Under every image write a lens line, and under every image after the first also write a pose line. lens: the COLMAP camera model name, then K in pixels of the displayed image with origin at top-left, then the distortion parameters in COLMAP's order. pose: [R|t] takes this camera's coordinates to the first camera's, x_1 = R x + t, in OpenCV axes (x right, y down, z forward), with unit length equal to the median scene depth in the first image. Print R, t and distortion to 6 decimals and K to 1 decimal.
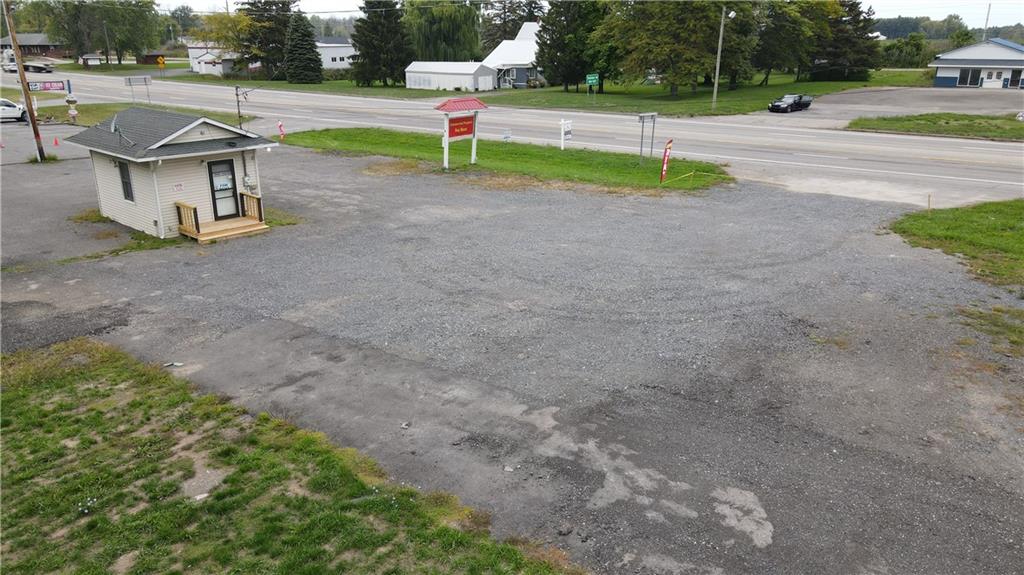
lens RADIAL K [[751.6, 0, 509.4], [0, 751.6, 290.0], [0, 0, 1]] dist [-0.000975, 0.039161]
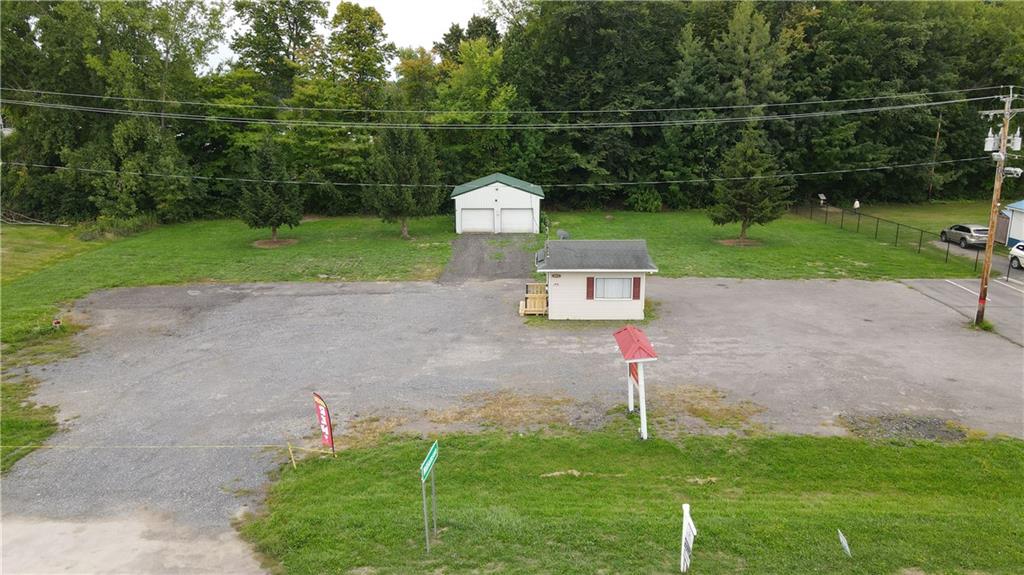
lens RADIAL K [[751.6, 0, 509.4], [0, 751.6, 290.0], [0, 0, 1]] dist [-0.000975, 0.039161]
pose [[-0.767048, 0.160907, -0.621085, 0.914384], [-0.203048, 0.857402, 0.472898, -1.204028], [0.608613, 0.488846, -0.624997, 2.732182]]
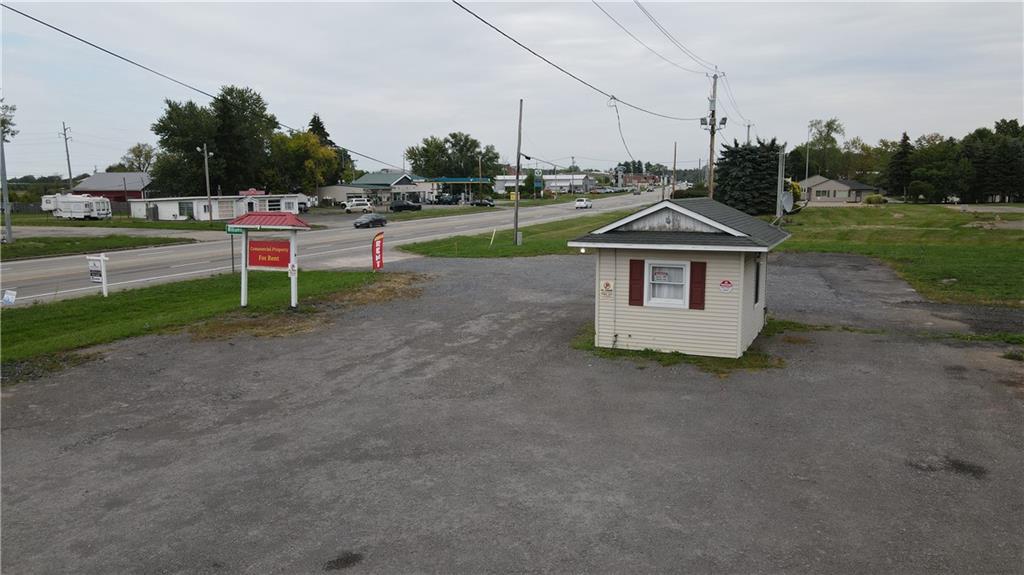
lens RADIAL K [[751.6, 0, 509.4], [0, 751.6, 290.0], [0, 0, 1]] dist [-0.000975, 0.039161]
pose [[-0.296994, -0.127097, 0.946383, -1.675441], [0.315329, 0.922448, 0.222839, -0.555305], [-0.901311, 0.364604, -0.233884, 2.003464]]
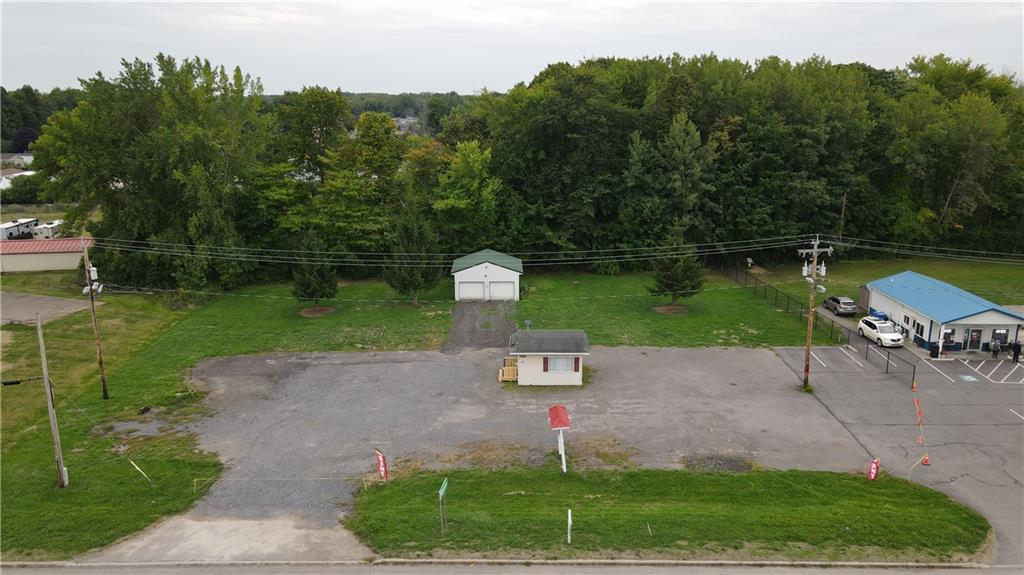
lens RADIAL K [[751.6, 0, 509.4], [0, 751.6, 290.0], [0, 0, 1]] dist [-0.000975, 0.039161]
pose [[-0.764566, 0.159829, -0.624415, 1.458293], [-0.201013, 0.861324, 0.466600, -1.961879], [0.612399, 0.482262, -0.626411, 3.275618]]
